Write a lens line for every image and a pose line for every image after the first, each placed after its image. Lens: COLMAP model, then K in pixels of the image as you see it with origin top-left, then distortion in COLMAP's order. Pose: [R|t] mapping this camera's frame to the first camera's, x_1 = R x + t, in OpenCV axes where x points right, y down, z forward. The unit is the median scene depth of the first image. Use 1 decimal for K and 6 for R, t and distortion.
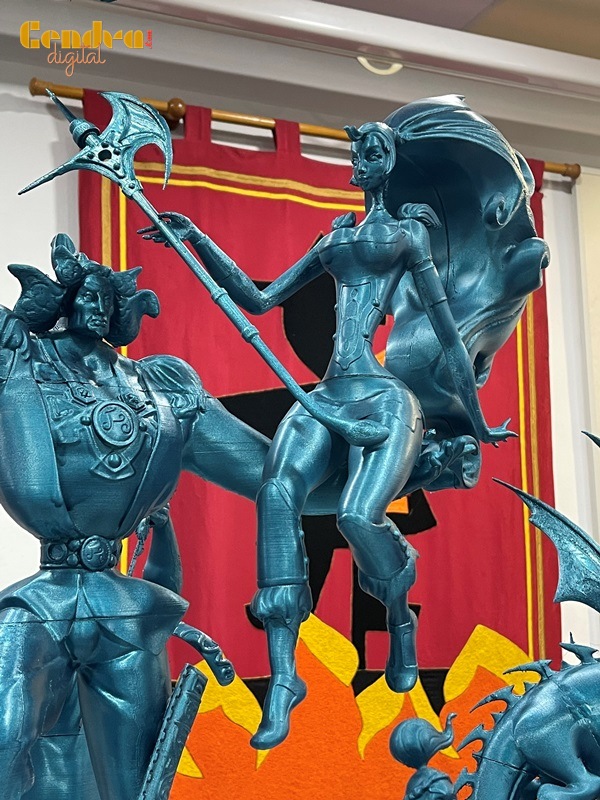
lens RADIAL K [[1079.1, 0, 316.4], [0, 1079.1, 395.5], [0, 0, 1]] dist [0.165471, -0.612293]
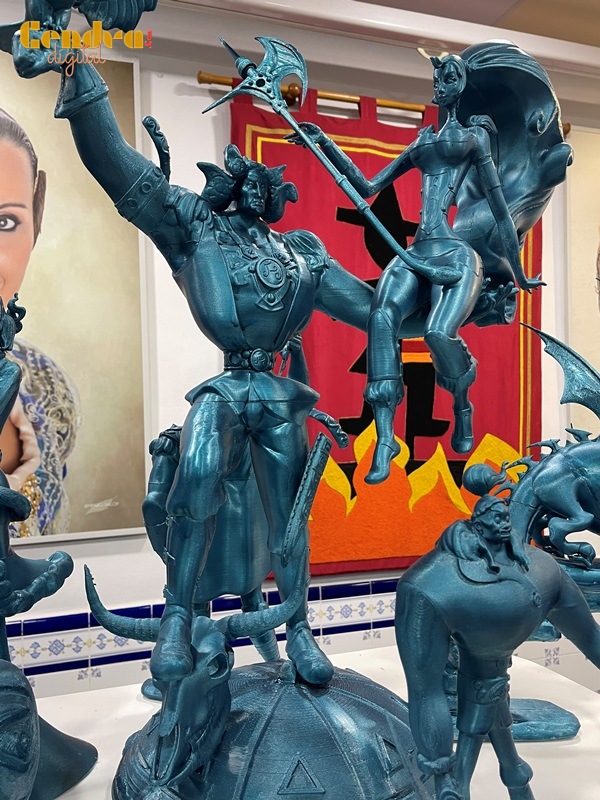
lens RADIAL K [[678.3, 0, 308.5], [0, 678.3, 399.0], [0, 0, 1]] dist [0.062763, -0.084167]
pose [[0.994913, 0.011205, -0.100115, -0.037297], [0.003880, 0.988795, 0.149231, 0.054460], [0.100665, -0.148861, 0.983721, 0.064483]]
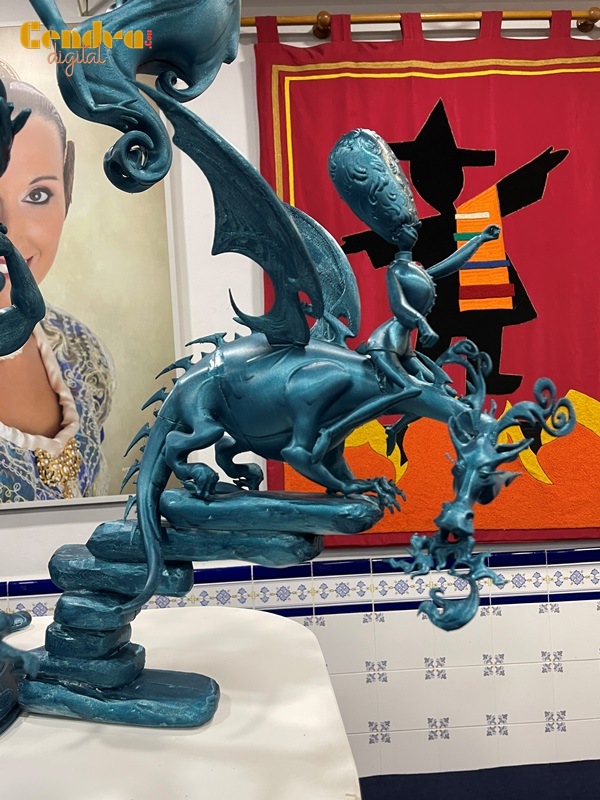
lens RADIAL K [[682.7, 0, 306.8], [0, 682.7, 399.4], [0, 0, 1]] dist [0.046621, -0.051934]
pose [[0.927324, -0.012404, -0.374053, 0.629700], [0.079128, 0.983355, 0.163559, 0.230849], [0.365798, -0.181270, 0.912871, 0.434362]]
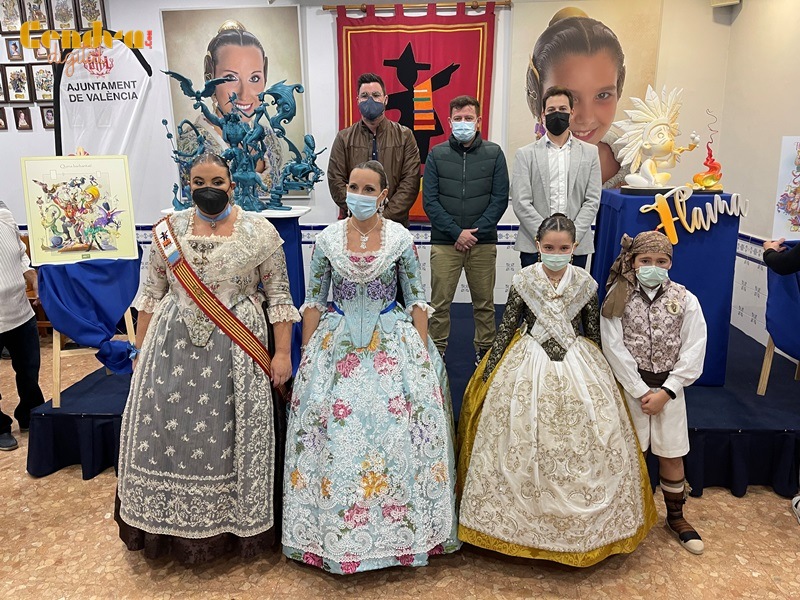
lens RADIAL K [[593.7, 0, 394.4], [0, 593.7, 288.5], [0, 0, 1]] dist [0.066803, -0.078299]
pose [[0.878654, 0.130025, -0.459414, 3.472394], [0.061666, 0.923241, 0.379239, -0.580140], [0.473461, -0.361551, 0.803191, -2.913977]]
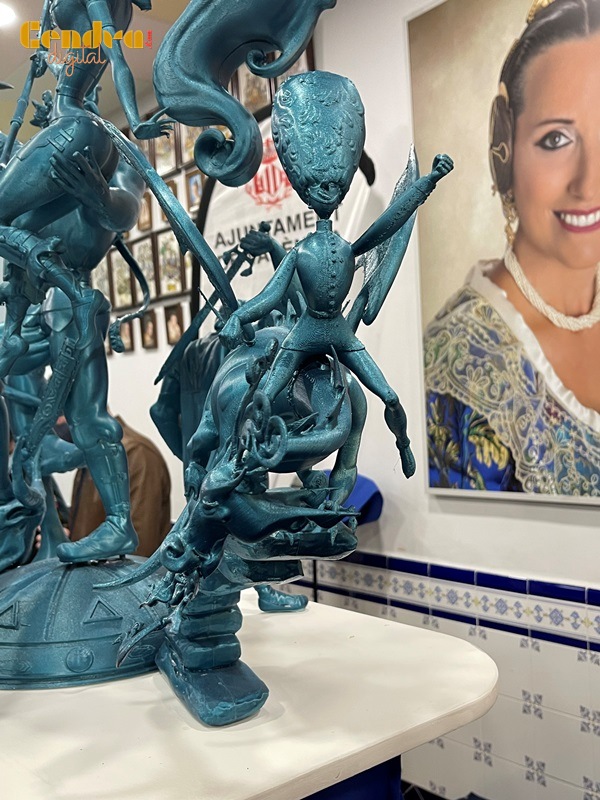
lens RADIAL K [[855.7, 0, 304.4], [0, 855.7, 416.0], [0, 0, 1]] dist [0.021462, -0.013498]
pose [[0.254878, 0.034470, -0.966359, 1.142048], [0.189940, 0.978110, 0.084986, 0.299716], [0.948135, -0.205212, 0.242752, 0.932550]]
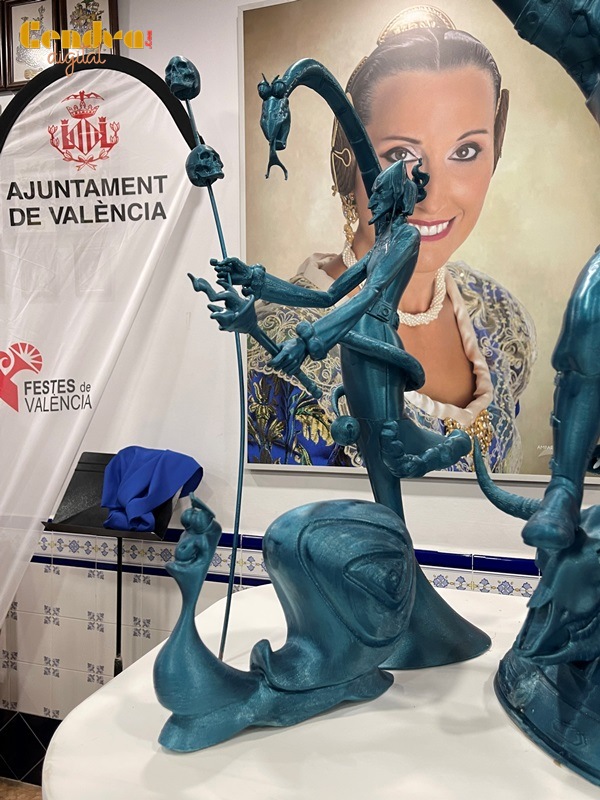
lens RADIAL K [[722.8, 0, 295.4], [0, 722.8, 398.8], [0, 0, 1]] dist [0.060873, -0.076522]
pose [[0.717022, 0.058595, -0.694583, 0.041879], [0.084867, 0.981709, 0.170425, 0.181212], [0.691864, -0.181145, 0.698935, 0.111296]]
